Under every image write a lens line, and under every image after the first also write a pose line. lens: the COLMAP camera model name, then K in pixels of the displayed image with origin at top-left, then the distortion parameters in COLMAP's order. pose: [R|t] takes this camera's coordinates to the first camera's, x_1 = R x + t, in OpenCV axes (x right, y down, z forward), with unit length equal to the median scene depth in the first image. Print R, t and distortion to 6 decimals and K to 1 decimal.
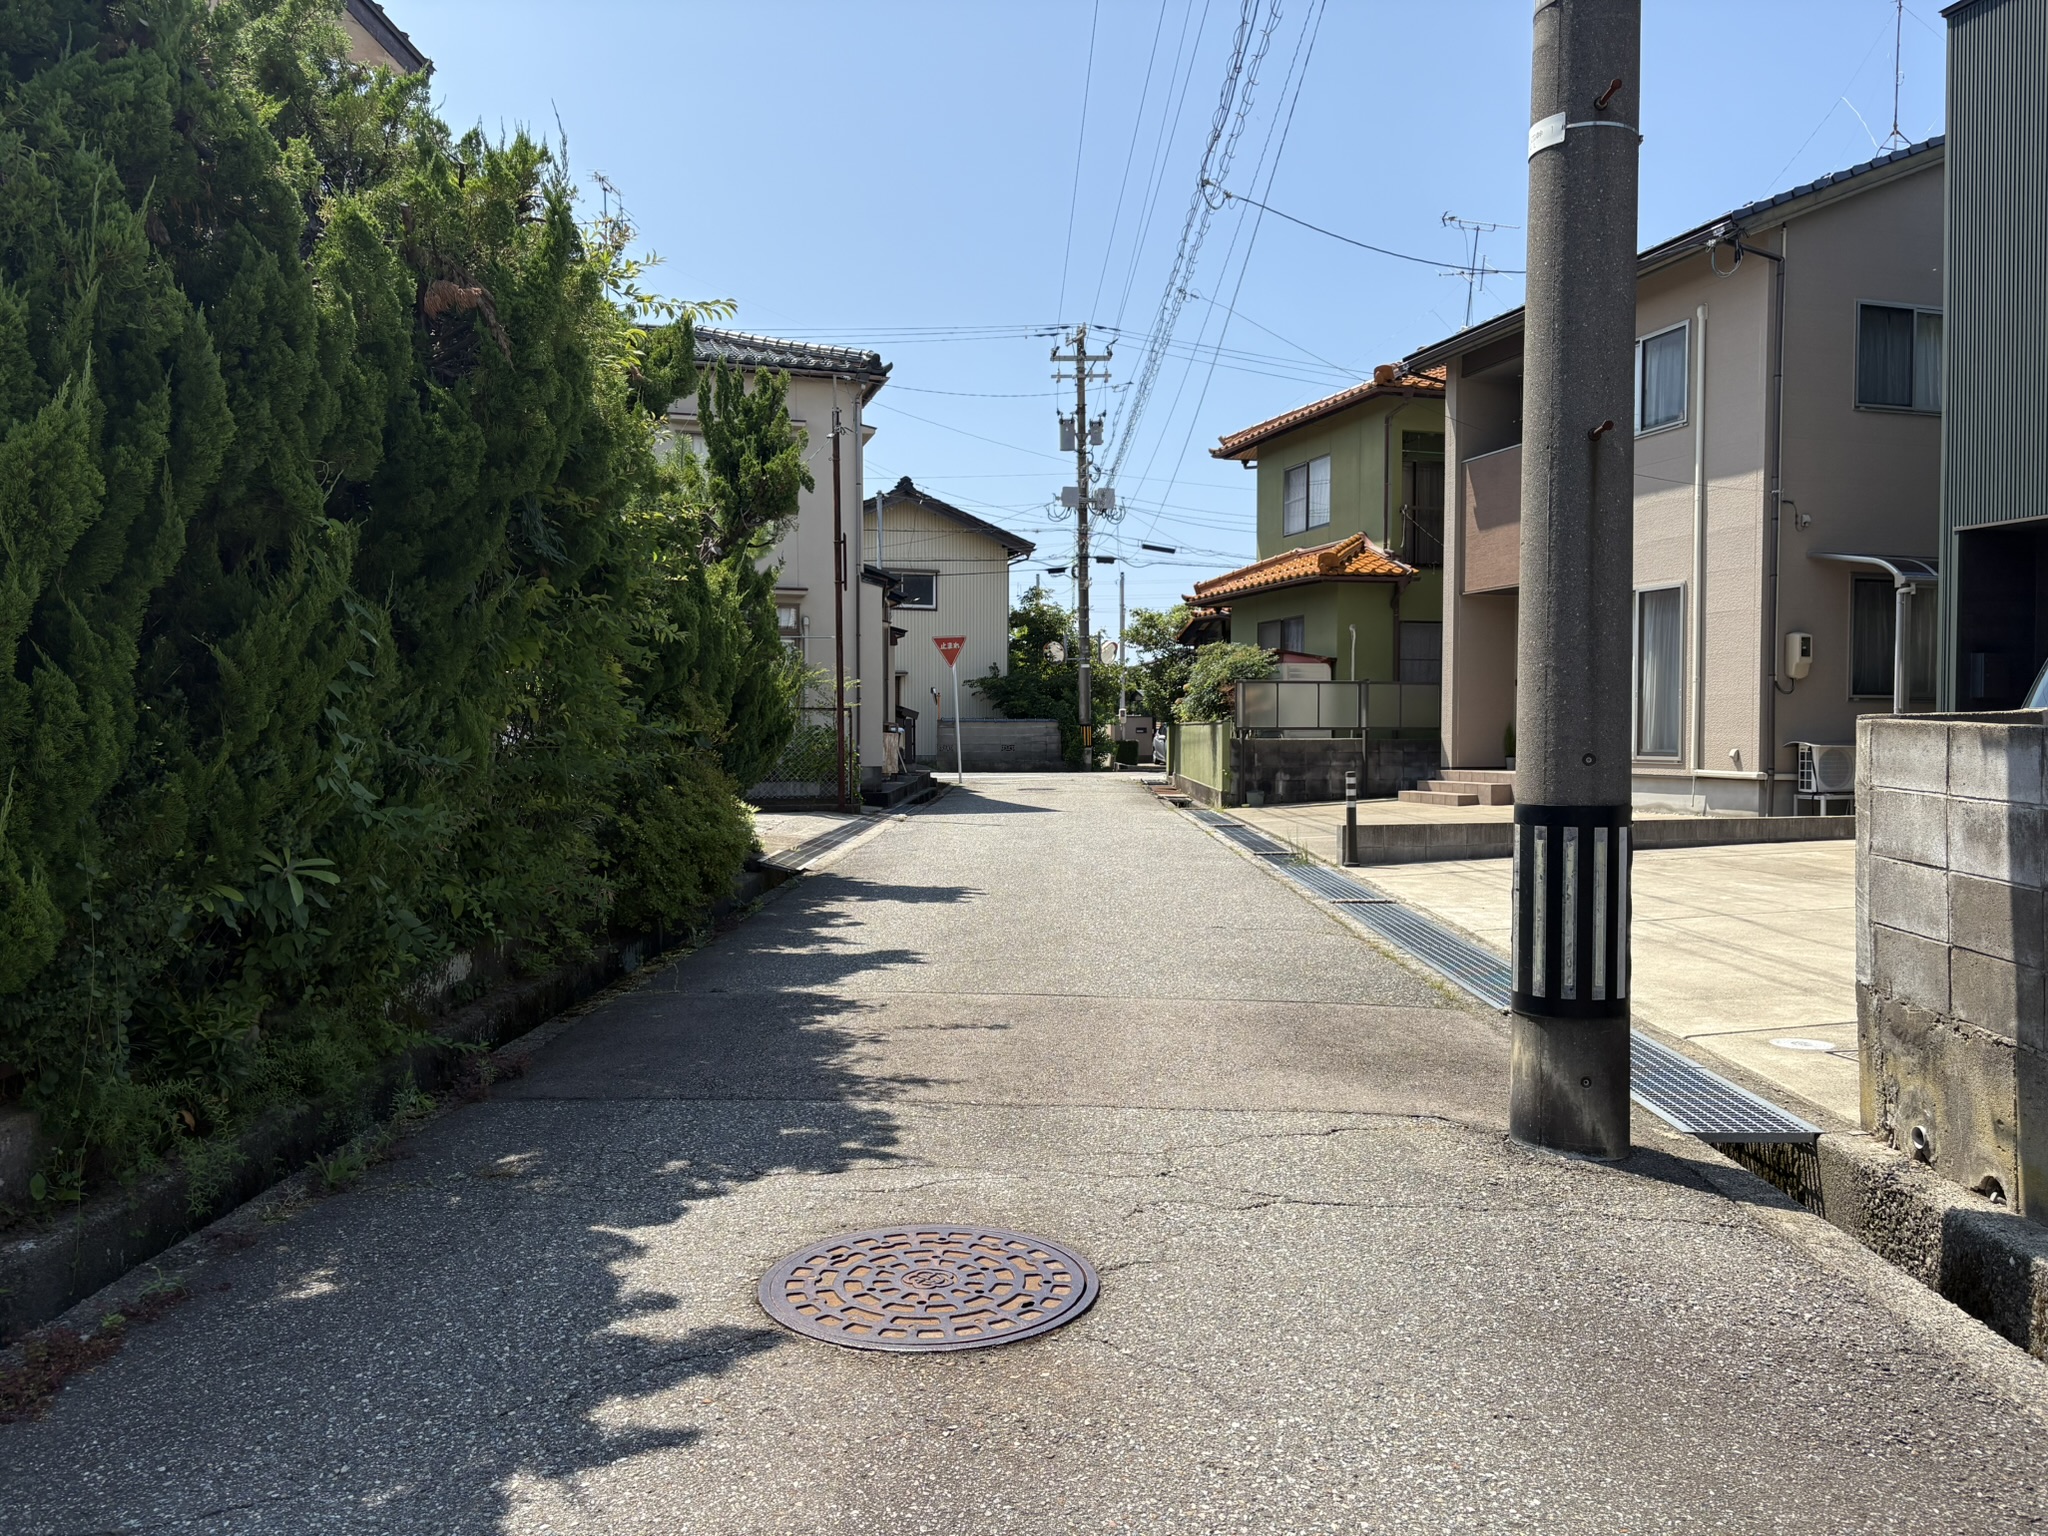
lens RADIAL K [[1548.6, 0, 1020.9], [0, 1548.6, 771.3], [0, 0, 1]] dist [0.048482, -0.060169]
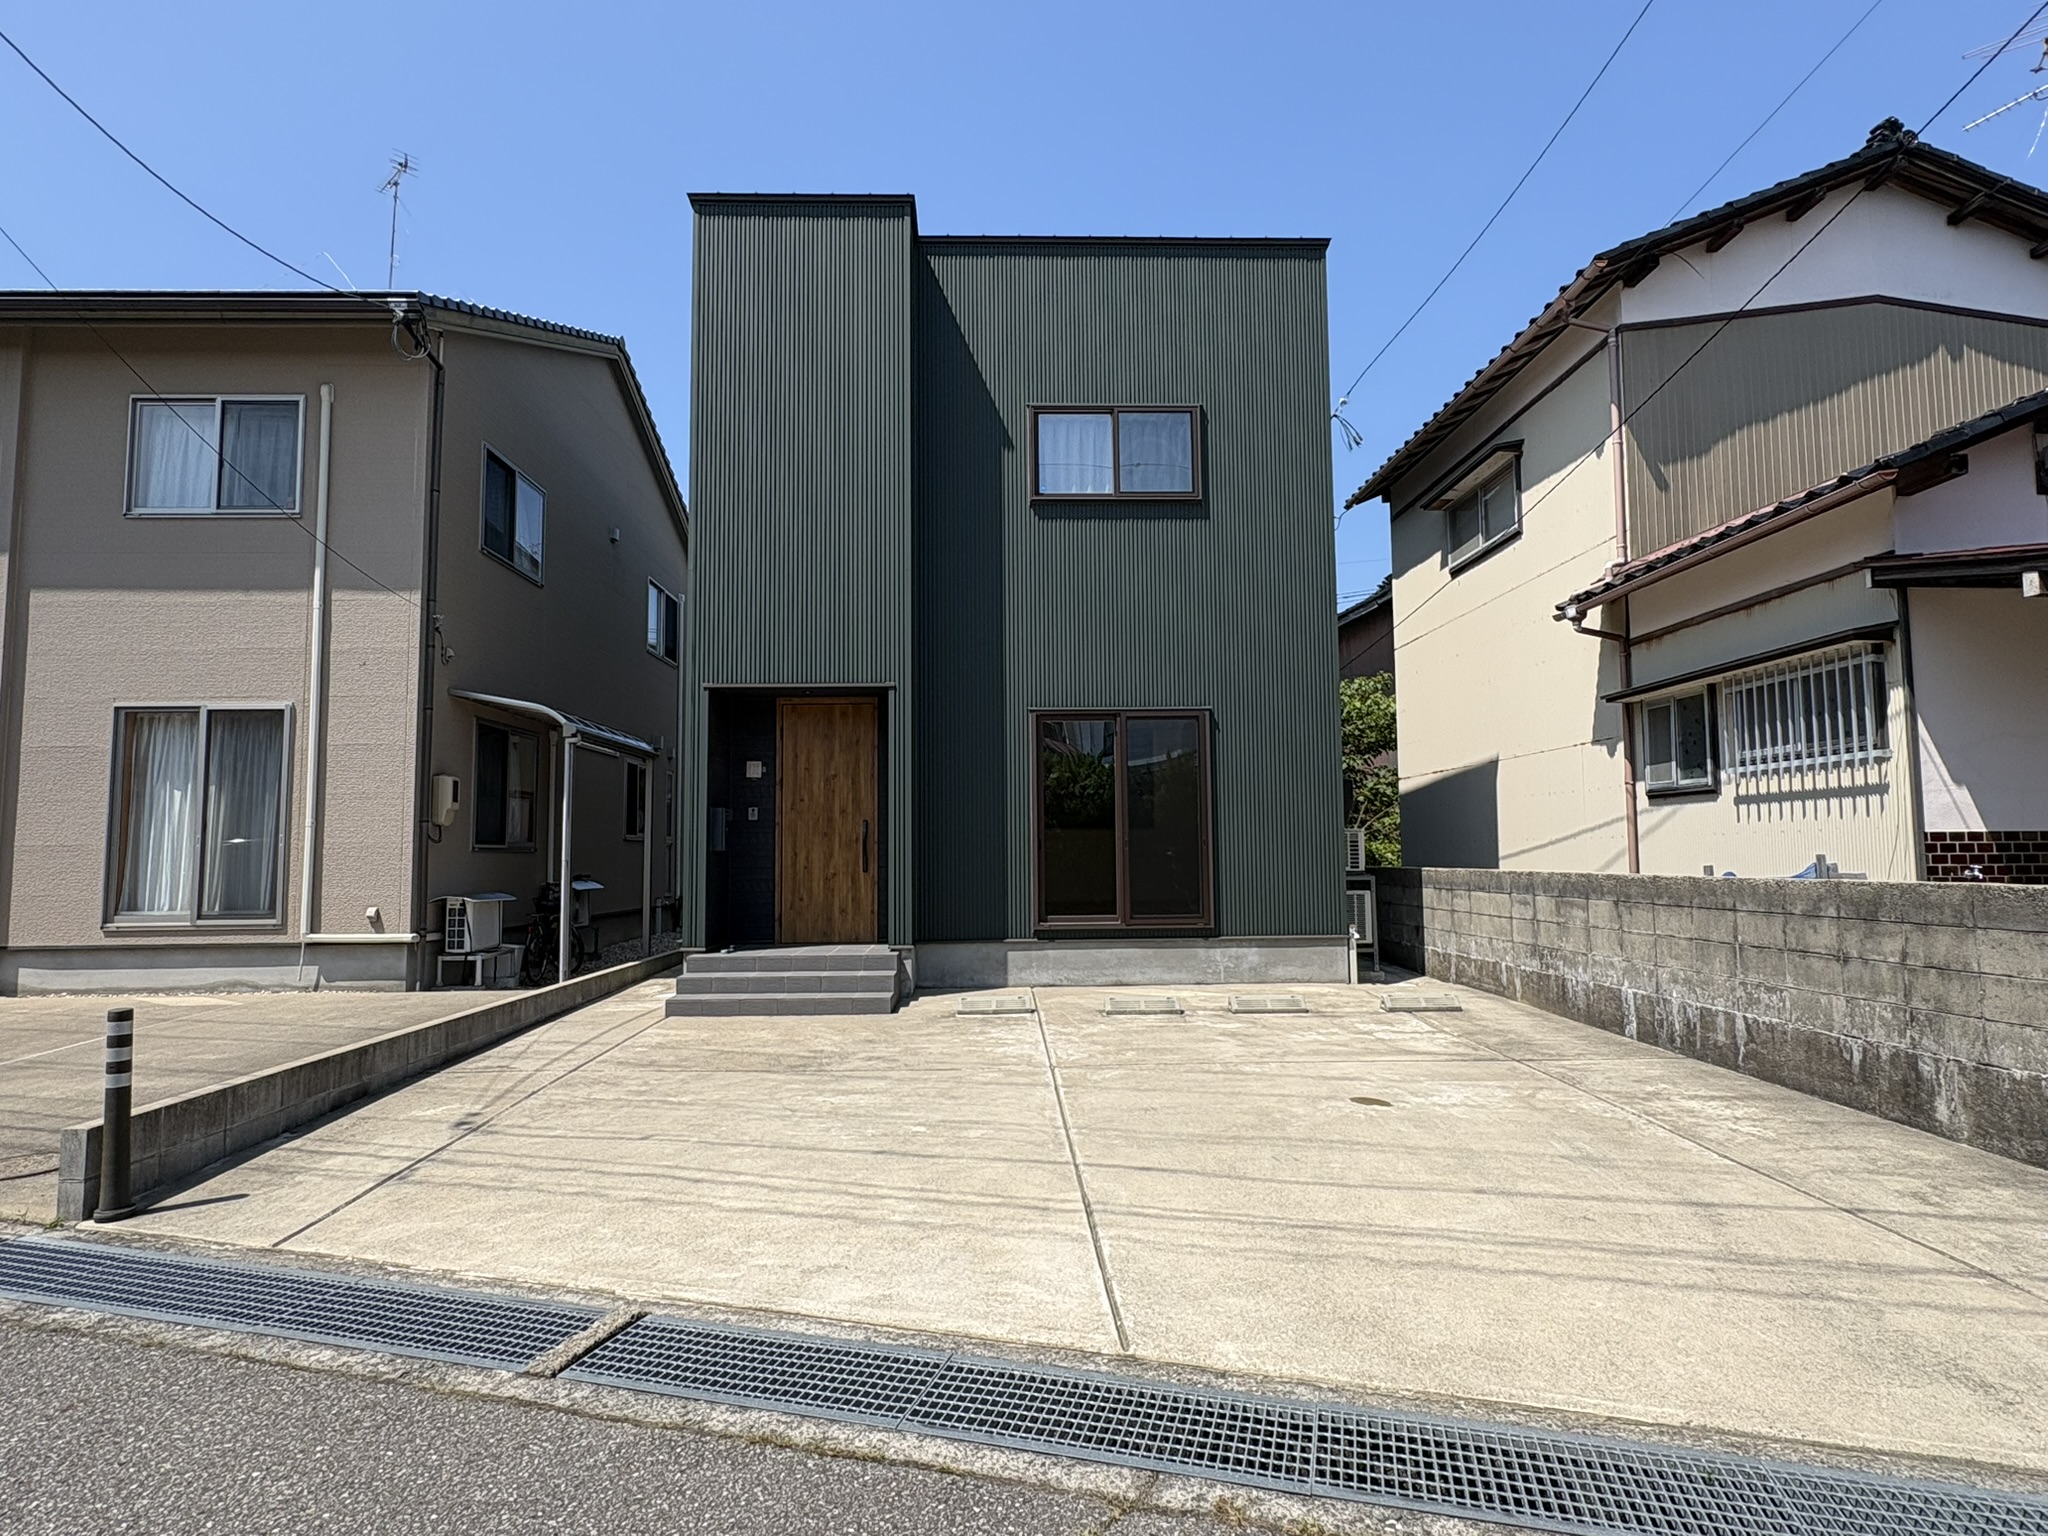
lens RADIAL K [[1126.6, 0, 1014.0], [0, 1126.6, 765.0], [0, 0, 1]] dist [0.000240, 0.003220]
pose [[0.277152, 0.072731, 0.958069, -0.036740], [0.032724, 0.995838, -0.085064, -0.028545], [-0.960269, 0.054928, 0.273619, 0.506481]]
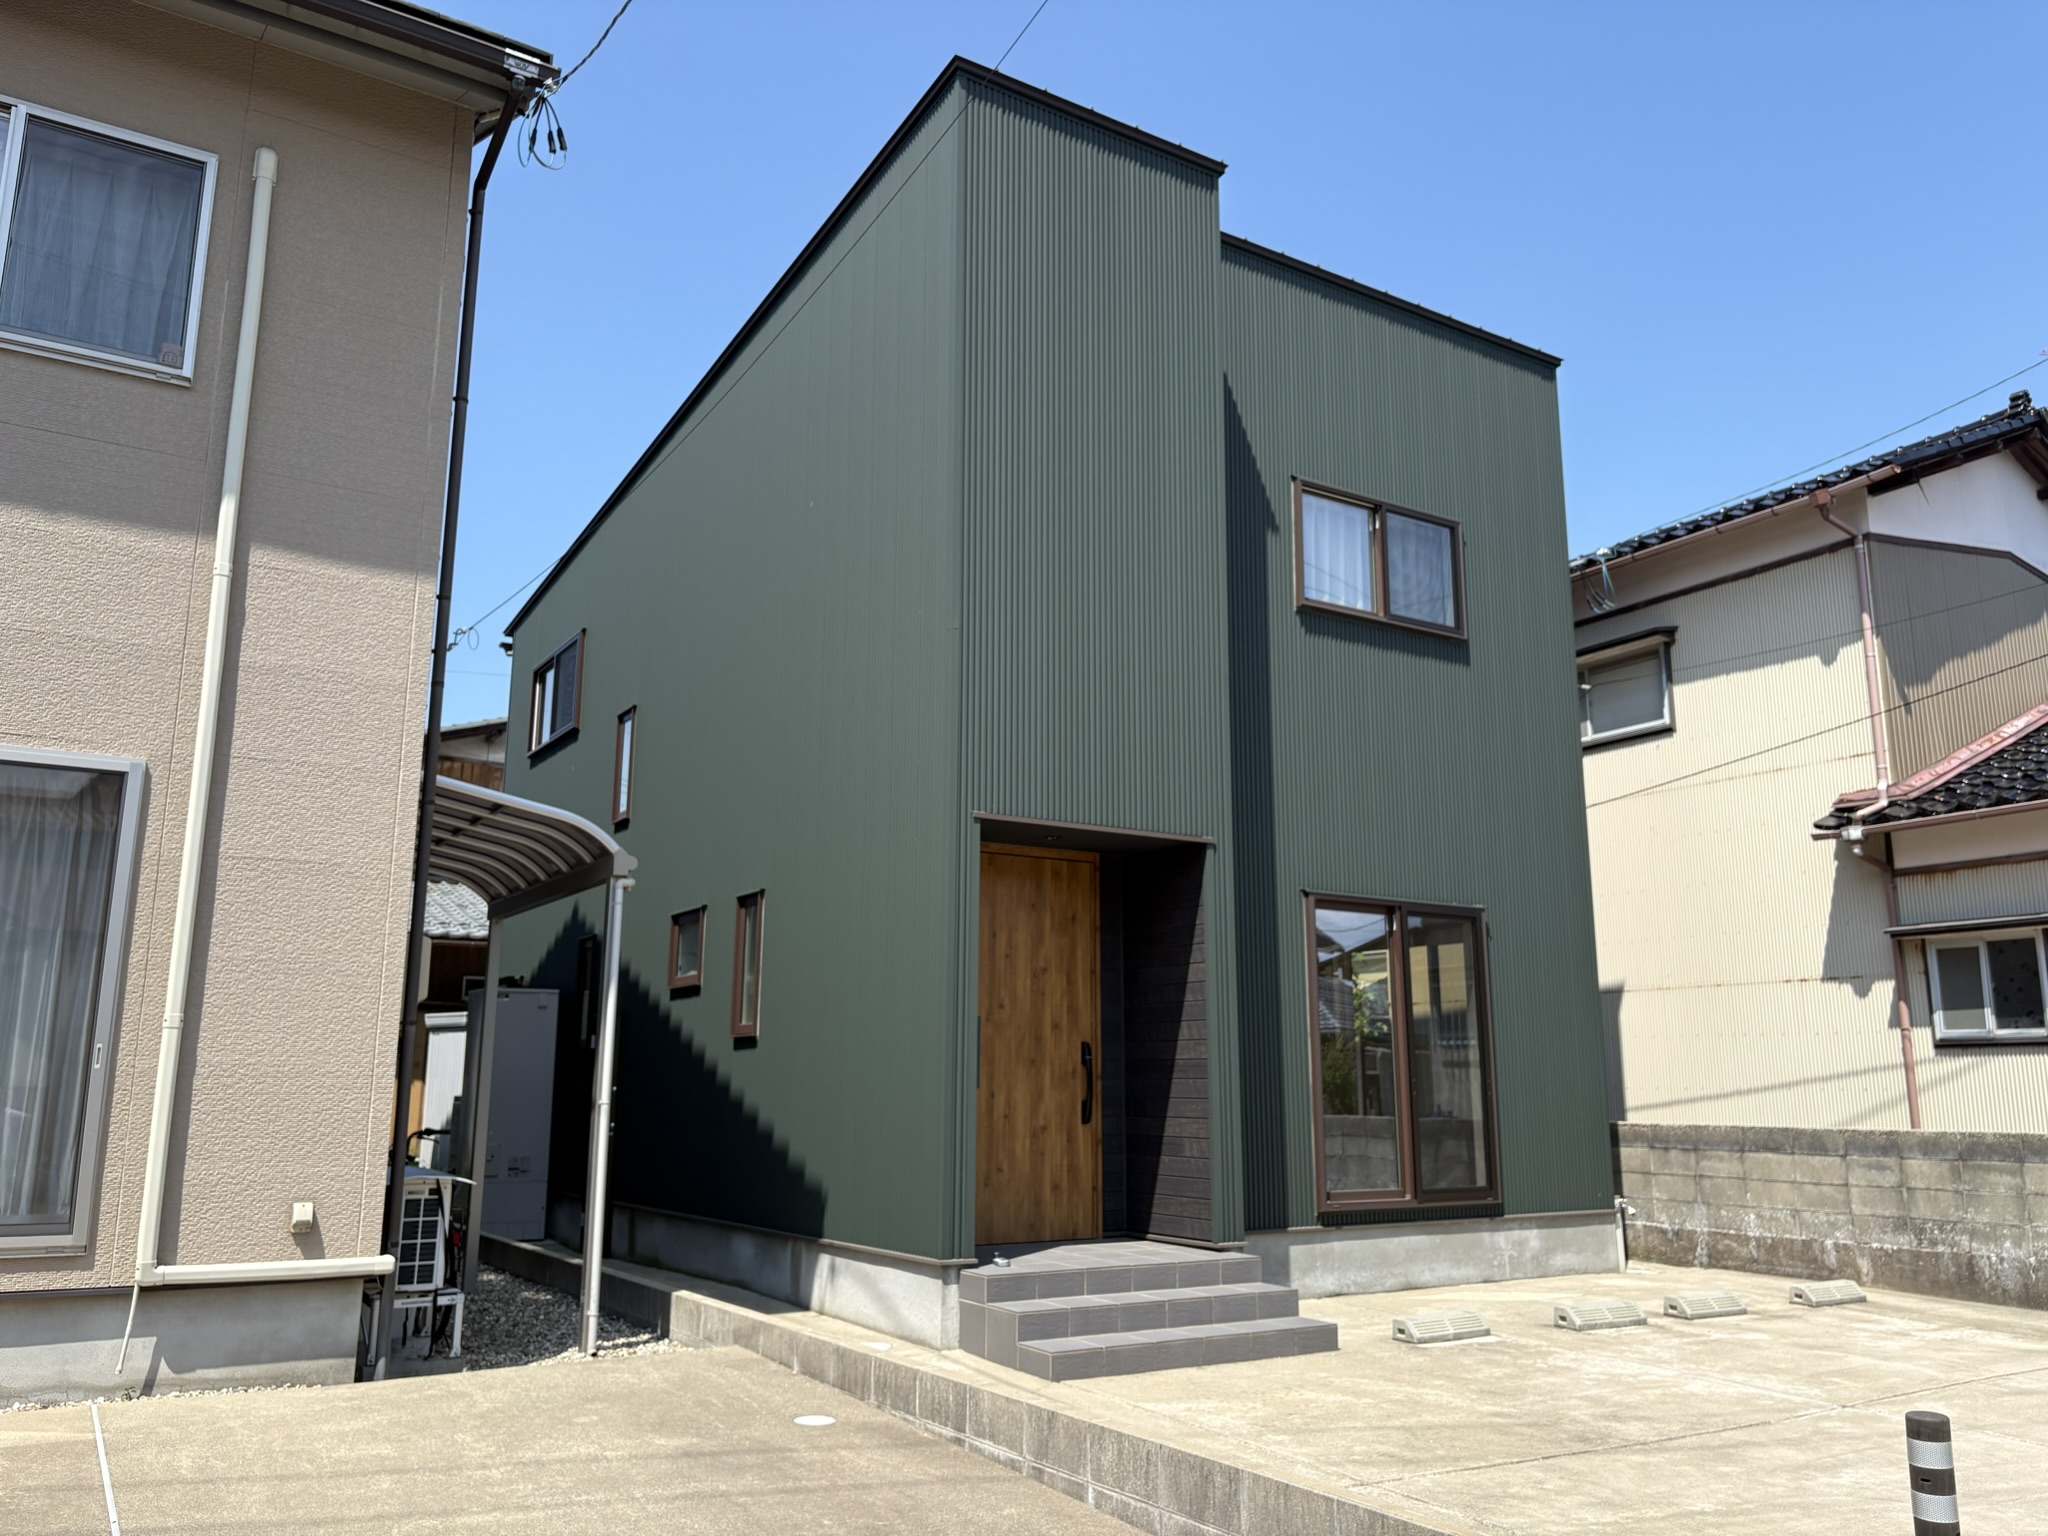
lens RADIAL K [[1548.6, 0, 1029.9], [0, 1548.6, 752.6], [0, 0, 1]] dist [0.048482, -0.060169]
pose [[-0.257696, 0.196342, 0.946067, 0.001726], [0.016348, 0.979882, -0.198907, -0.046098], [-0.966088, -0.035792, -0.255721, 0.945289]]
